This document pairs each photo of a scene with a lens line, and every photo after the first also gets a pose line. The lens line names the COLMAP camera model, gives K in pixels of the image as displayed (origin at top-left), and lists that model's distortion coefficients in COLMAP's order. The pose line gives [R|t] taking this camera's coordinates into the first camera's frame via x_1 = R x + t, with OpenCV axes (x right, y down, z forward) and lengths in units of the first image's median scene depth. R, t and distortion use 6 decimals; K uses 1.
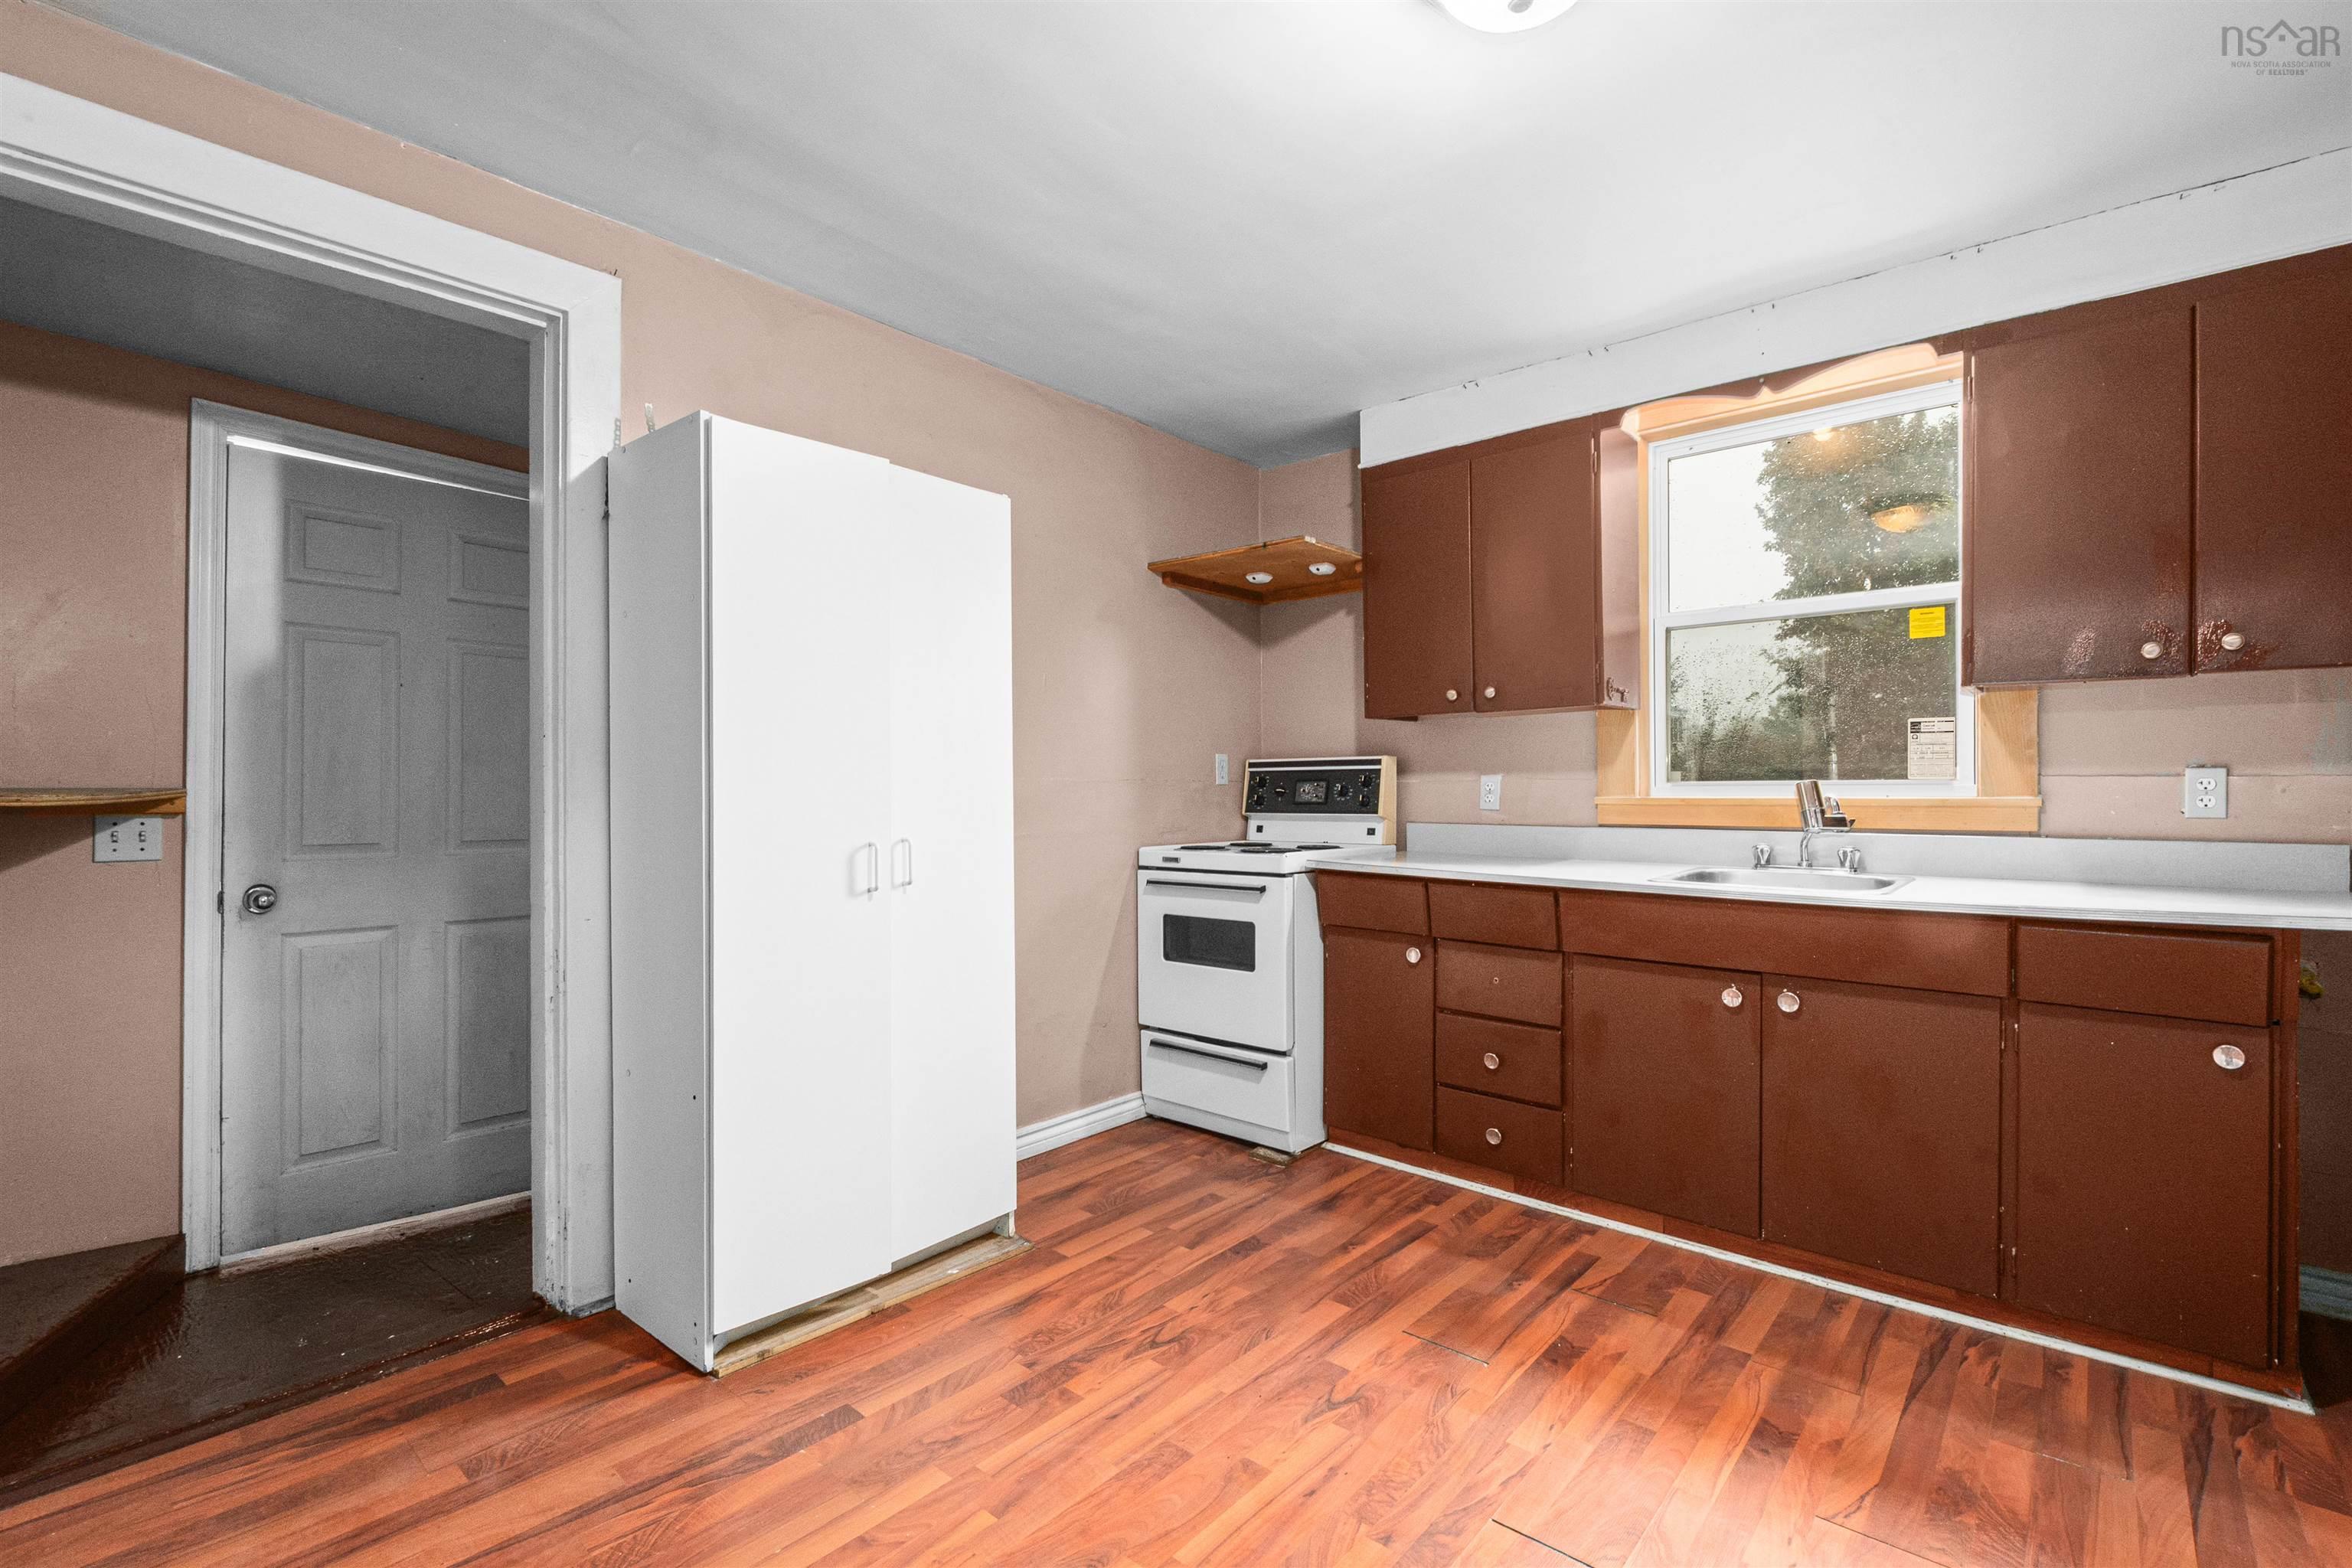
lens RADIAL K [[1051.4, 0, 1210.7], [0, 1051.4, 790.0], [0, 0, 1]] dist [0.002852, -0.003735]
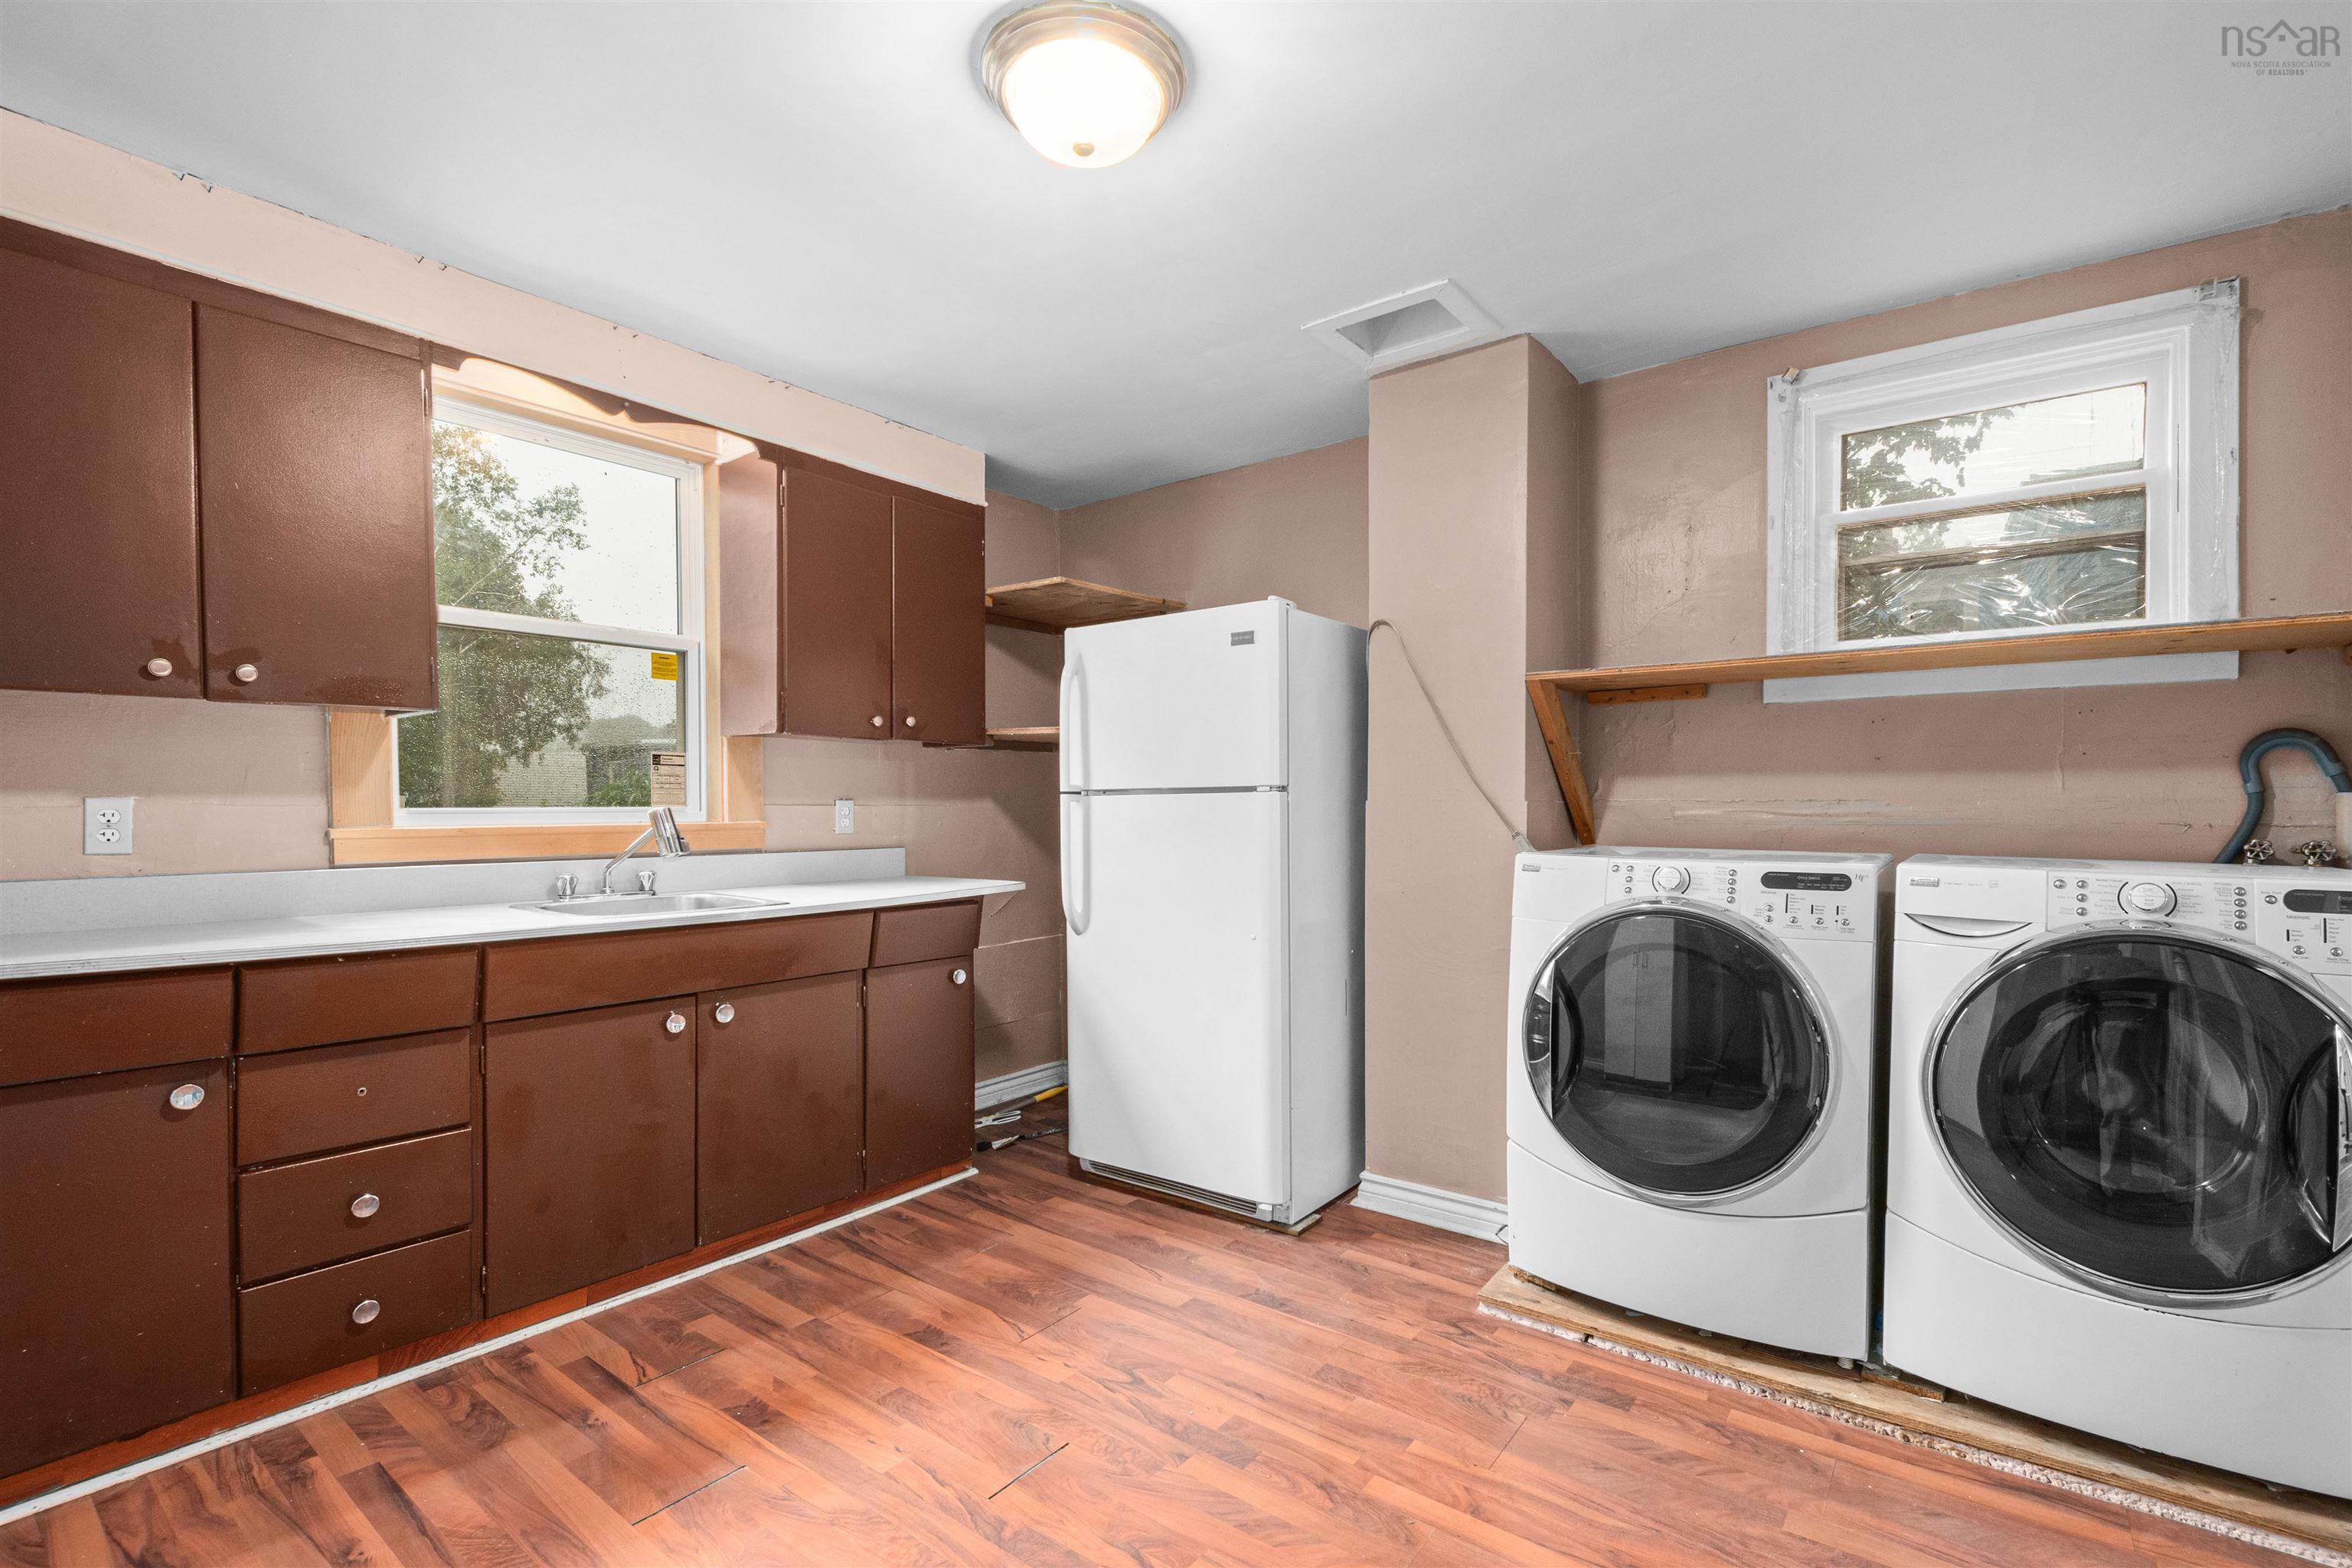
lens RADIAL K [[1026.1, 0, 1201.5], [0, 1026.1, 824.7], [0, 0, 1]] dist [0.013313, -0.010809]
pose [[-0.055762, -0.014473, 0.998339, -0.480103], [0.004947, 0.999879, 0.014771, -0.005142], [-0.998432, 0.005763, -0.055684, 0.513452]]
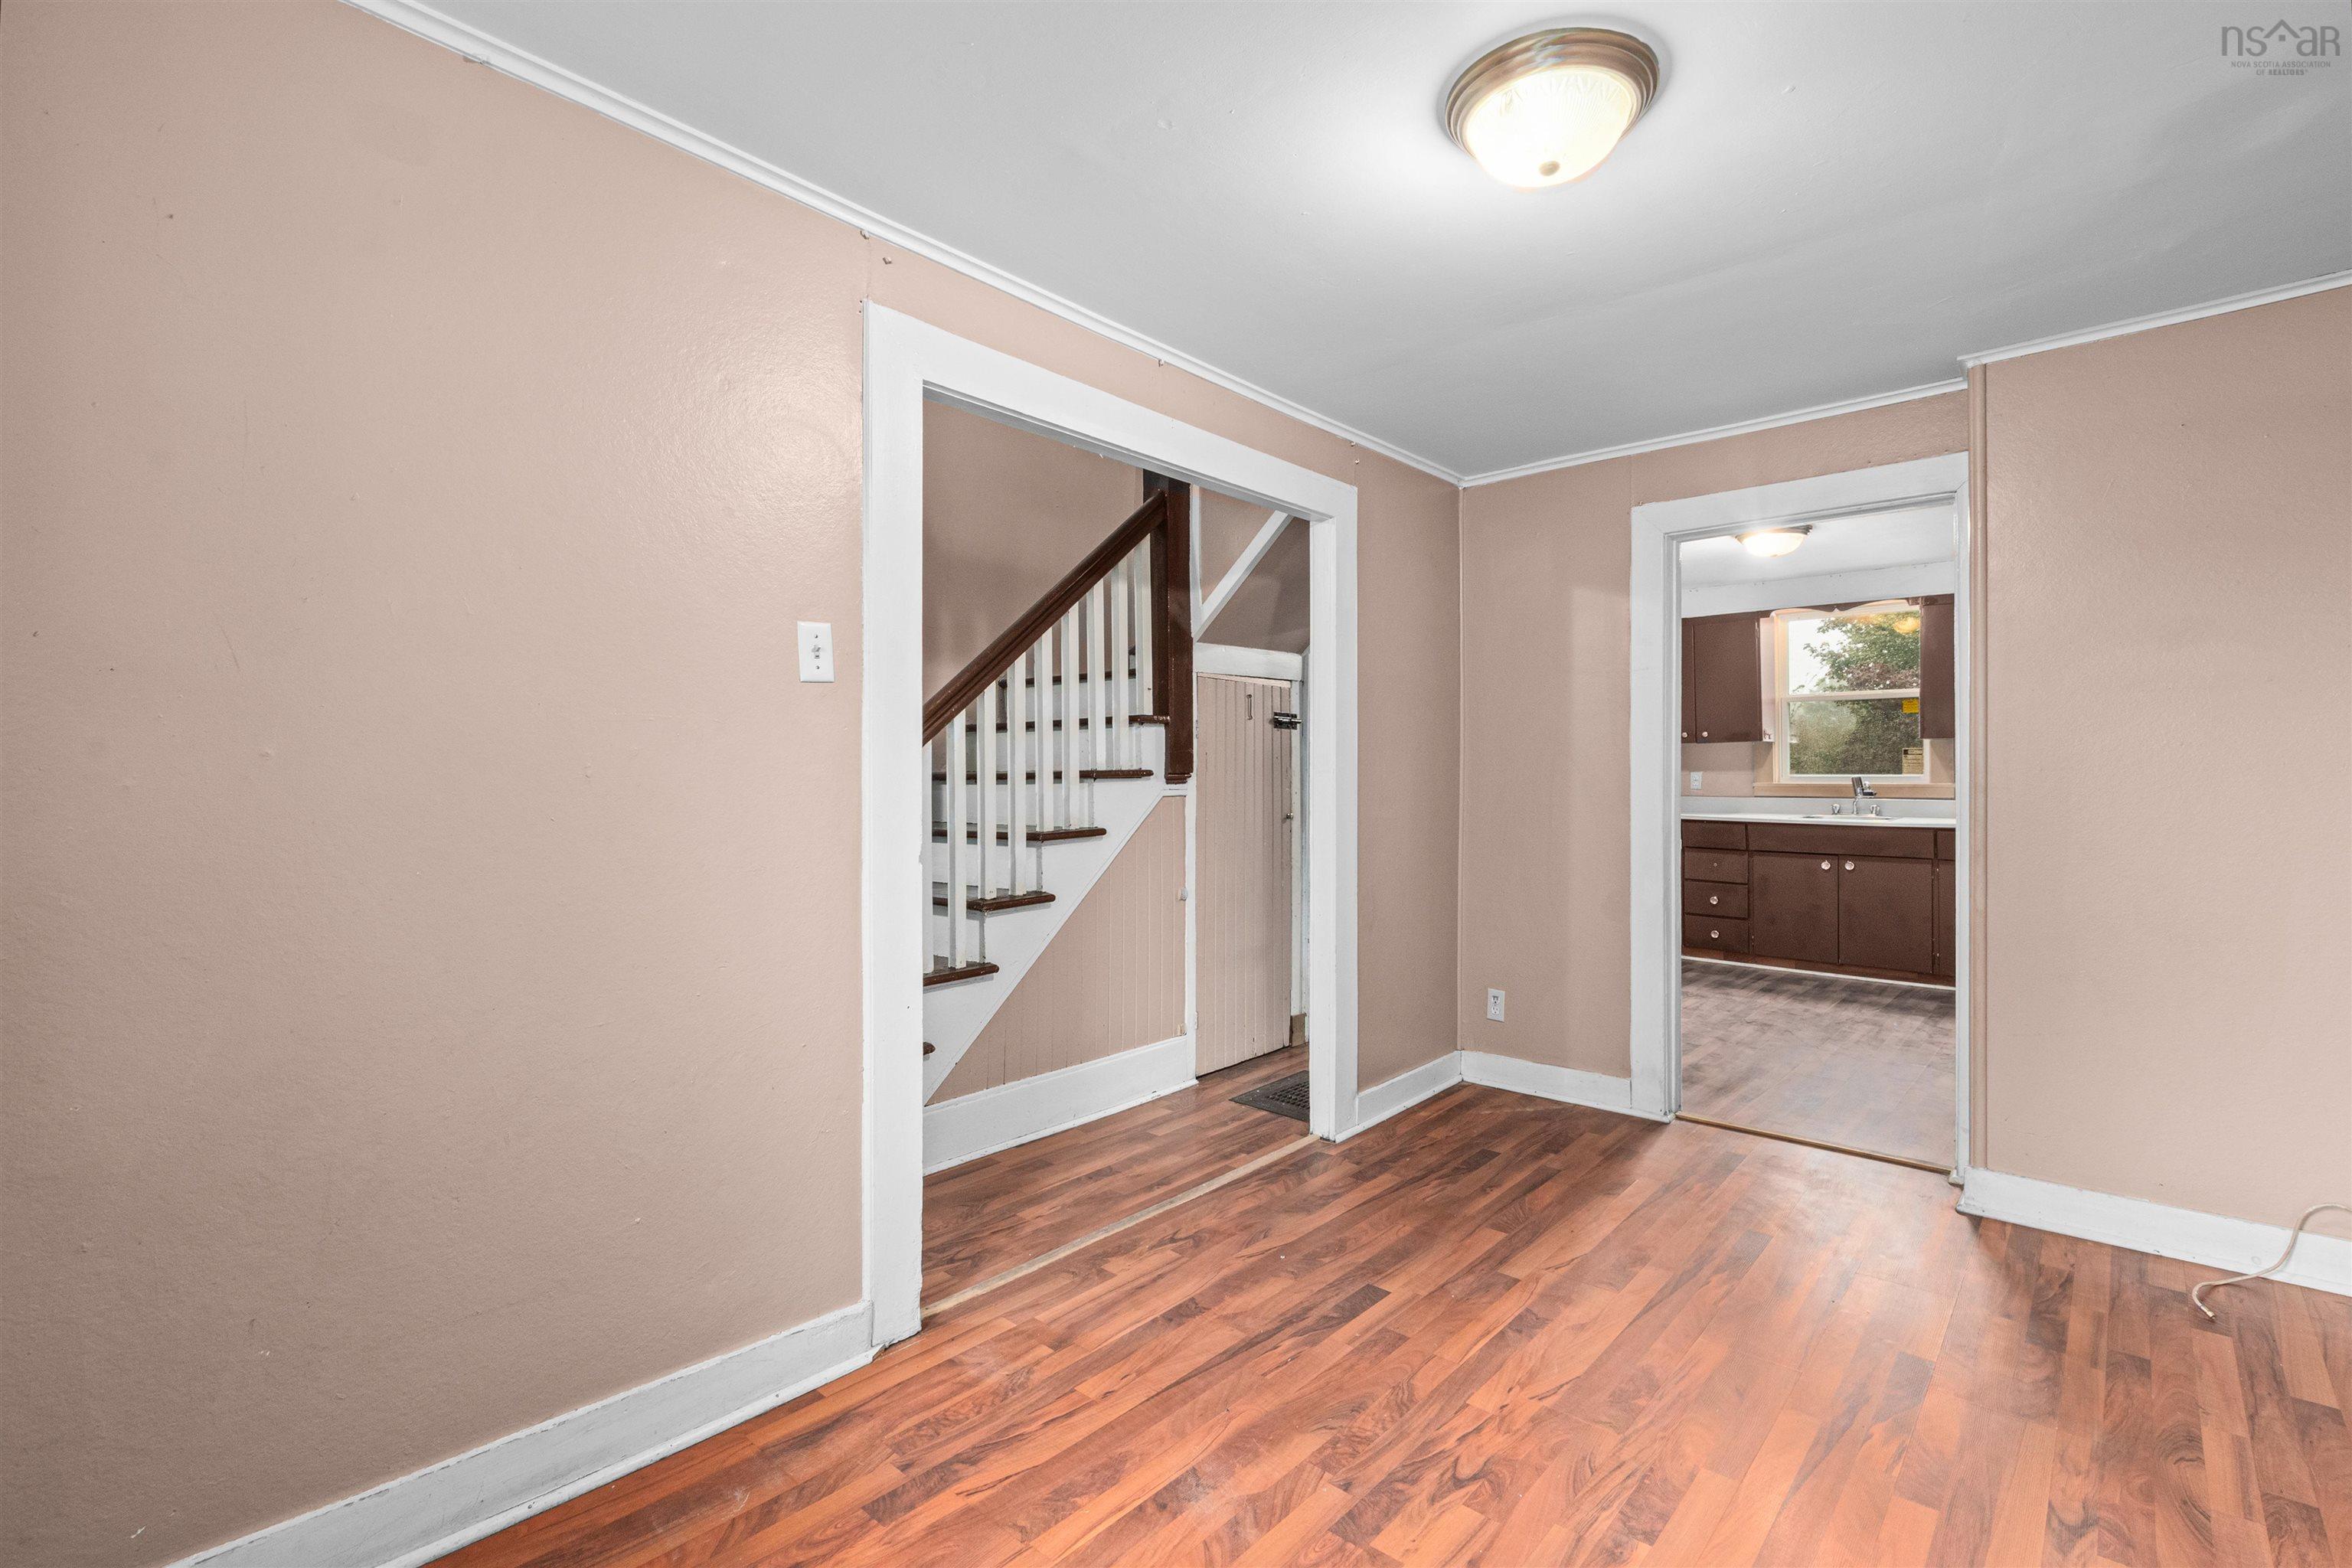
lens RADIAL K [[1056.3, 0, 1181.4], [0, 1056.3, 776.9], [0, 0, 1]] dist [0.005826, -0.005817]
pose [[0.998897, -0.004805, -0.046705, -0.822539], [0.004932, 0.999984, 0.002594, -0.020716], [0.046691, -0.002822, 0.998905, -1.418521]]
